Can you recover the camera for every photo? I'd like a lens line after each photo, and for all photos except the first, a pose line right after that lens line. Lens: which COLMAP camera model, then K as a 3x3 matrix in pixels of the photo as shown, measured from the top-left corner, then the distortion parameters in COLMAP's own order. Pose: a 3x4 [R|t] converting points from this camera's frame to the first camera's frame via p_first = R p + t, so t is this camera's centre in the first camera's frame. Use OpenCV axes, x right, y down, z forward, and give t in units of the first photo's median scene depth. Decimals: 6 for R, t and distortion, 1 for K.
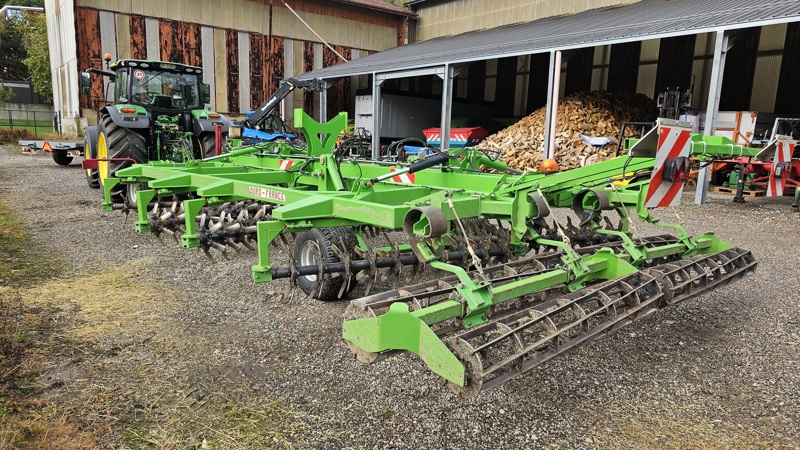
lens RADIAL K [[523.3, 0, 395.6], [0, 523.3, 220.7], [0, 0, 1]] dist [0.057506, -0.054631]
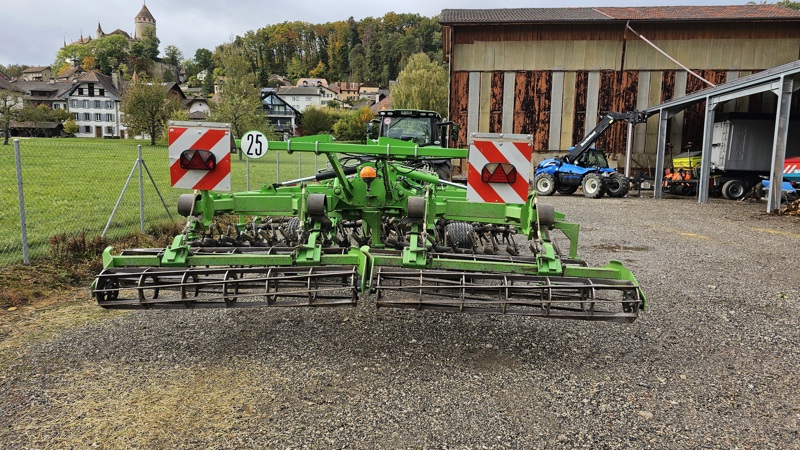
lens RADIAL K [[531.6, 0, 400.0], [0, 531.6, 225.0], [0, 0, 1]] dist [-0.000206, -0.001388]
pose [[0.725701, 0.054972, -0.685811, 0.172593], [-0.103086, 0.994238, -0.029387, 0.006629], [0.680244, 0.092024, 0.727186, 0.030392]]
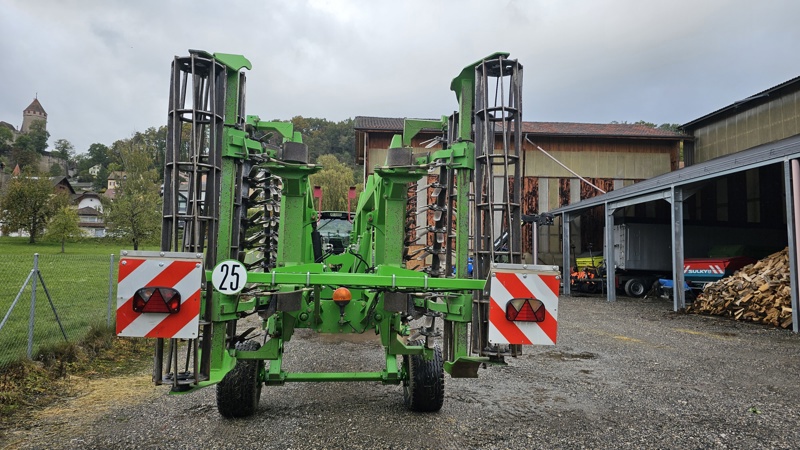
lens RADIAL K [[523.3, 0, 395.6], [0, 523.3, 220.7], [0, 0, 1]] dist [0.057506, -0.054631]
pose [[0.829973, -0.066864, -0.553781, 0.142940], [-0.075202, 0.970313, -0.229864, -0.002229], [0.552711, 0.232426, 0.800306, 0.031174]]
